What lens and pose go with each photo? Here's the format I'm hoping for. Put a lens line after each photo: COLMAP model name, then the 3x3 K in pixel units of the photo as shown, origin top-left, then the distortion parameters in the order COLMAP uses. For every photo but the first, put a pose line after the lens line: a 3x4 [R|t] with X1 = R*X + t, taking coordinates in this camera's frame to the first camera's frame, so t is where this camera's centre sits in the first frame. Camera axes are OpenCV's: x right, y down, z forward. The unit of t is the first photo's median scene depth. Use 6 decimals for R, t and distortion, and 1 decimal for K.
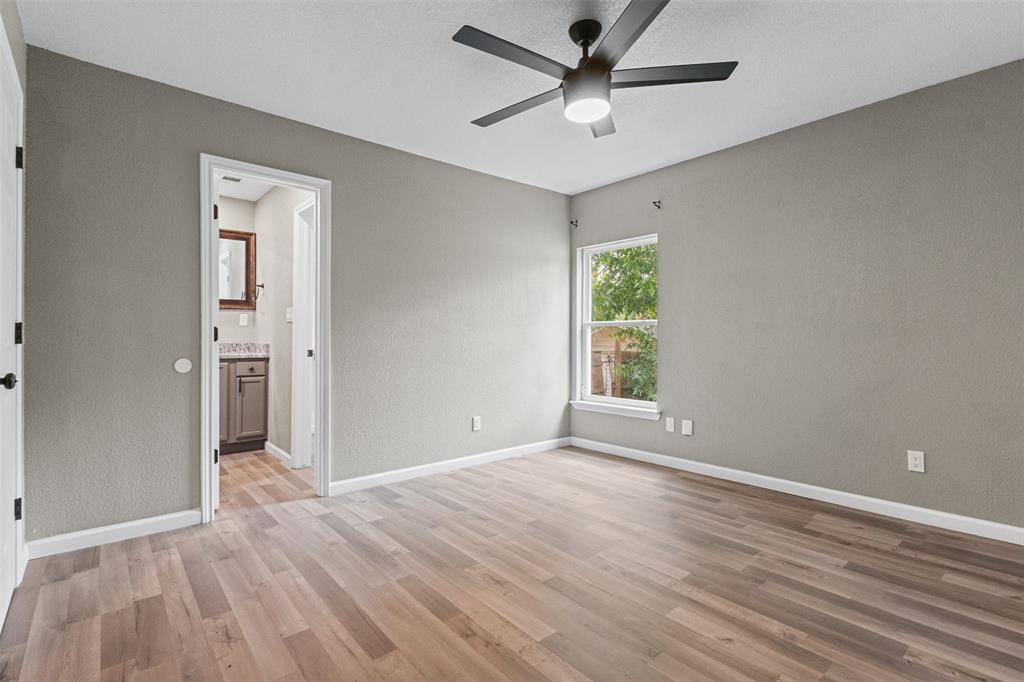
lens RADIAL K [[477.7, 0, 508.5], [0, 477.7, 336.0], [0, 0, 1]] dist [0.004331, -0.000072]
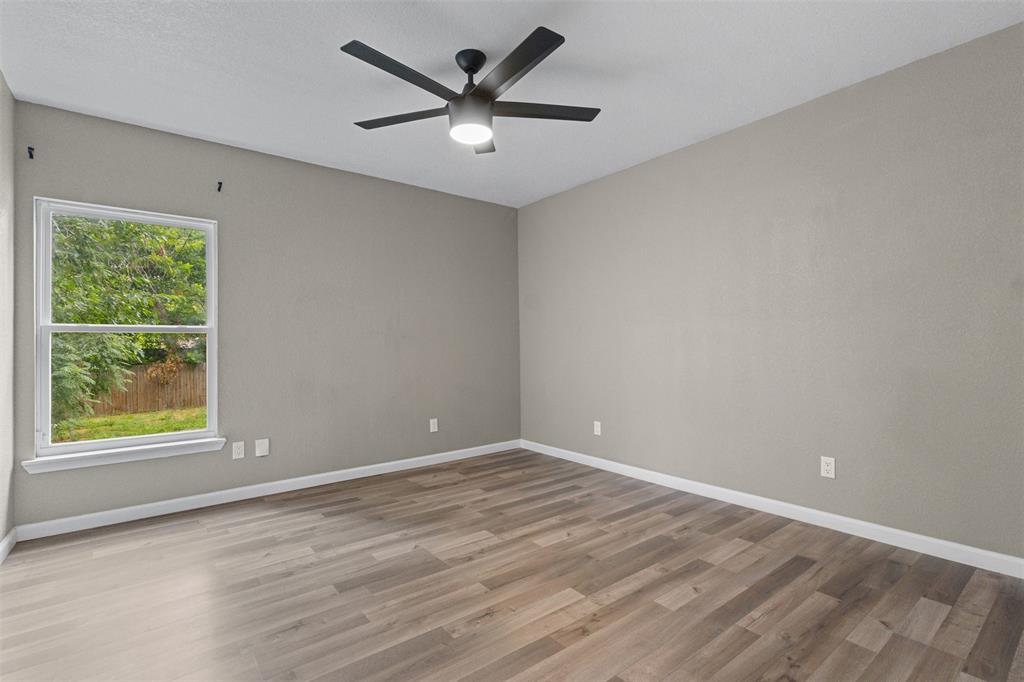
lens RADIAL K [[477.7, 0, 507.0], [0, 477.7, 338.7], [0, 0, 1]] dist [0.004331, -0.000072]
pose [[0.050555, 0.012176, 0.998647, -0.704011], [0.006775, 0.999898, -0.012534, 0.000600], [-0.998698, 0.007400, 0.050467, 0.686013]]
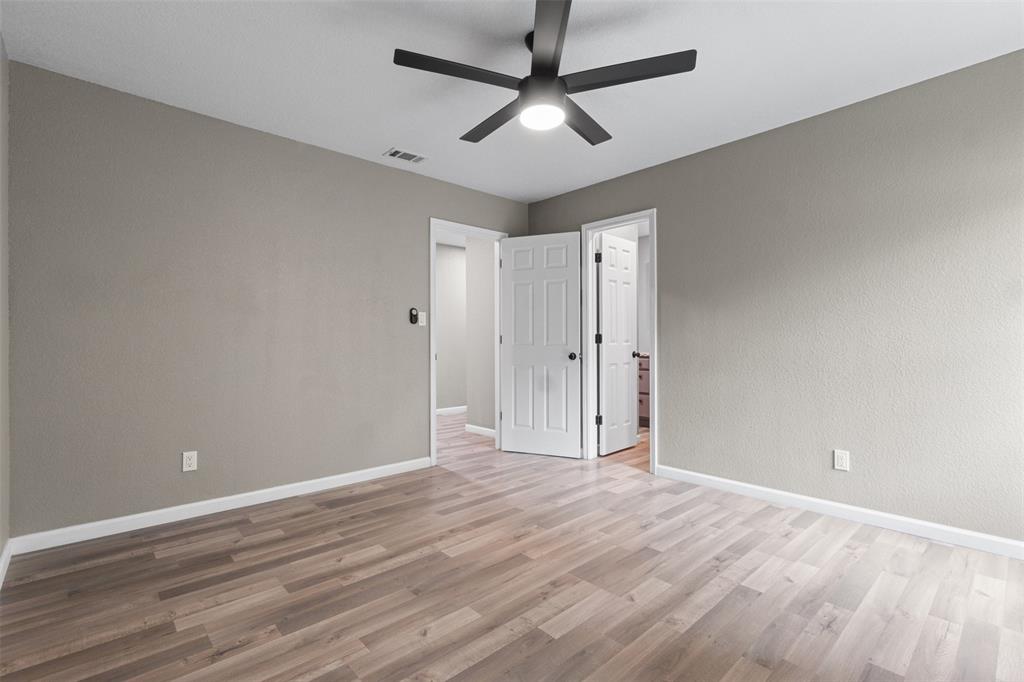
lens RADIAL K [[477.7, 0, 515.6], [0, 477.7, 338.5], [0, 0, 1]] dist [0.004331, -0.000072]
pose [[0.038767, -0.005036, -0.999236, 0.921951], [0.008641, 0.999952, -0.004704, 0.000801], [0.999211, -0.008453, 0.038809, 0.712434]]
